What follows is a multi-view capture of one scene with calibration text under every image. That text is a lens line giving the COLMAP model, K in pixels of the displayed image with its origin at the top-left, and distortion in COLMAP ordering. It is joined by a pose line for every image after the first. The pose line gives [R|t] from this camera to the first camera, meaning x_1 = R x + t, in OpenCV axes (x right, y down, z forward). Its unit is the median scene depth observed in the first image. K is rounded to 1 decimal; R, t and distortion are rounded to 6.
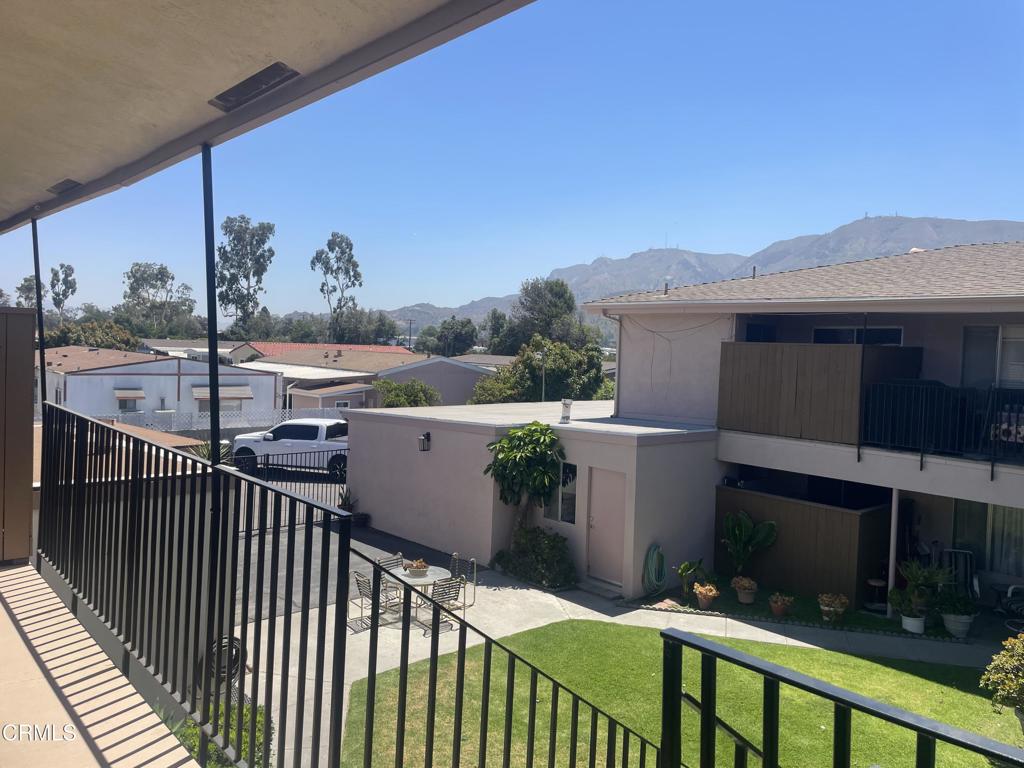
lens RADIAL K [[781.1, 0, 512.0], [0, 781.1, 384.0], [0, 0, 1]] dist [0.002378, 0.000897]
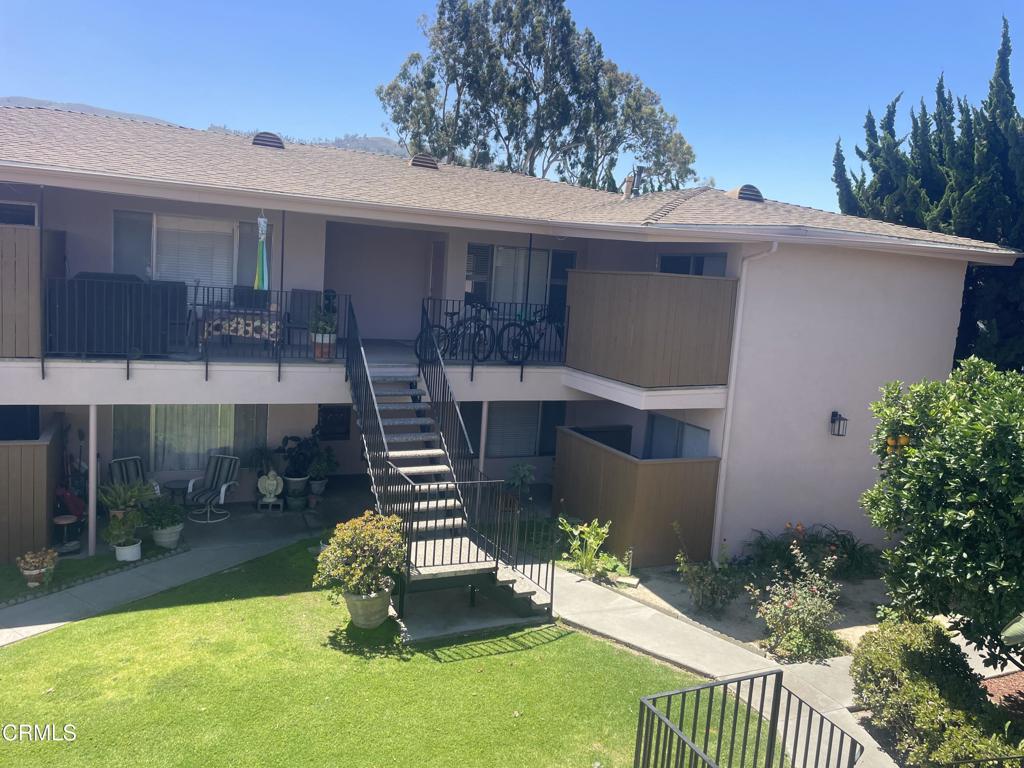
lens RADIAL K [[781.1, 0, 512.0], [0, 781.1, 384.0], [0, 0, 1]] dist [0.002378, 0.000897]
pose [[0.271024, -0.144718, 0.951632, -0.180825], [-0.013071, 0.987989, 0.153970, -0.022939], [-0.962484, -0.054168, 0.265877, 0.347833]]
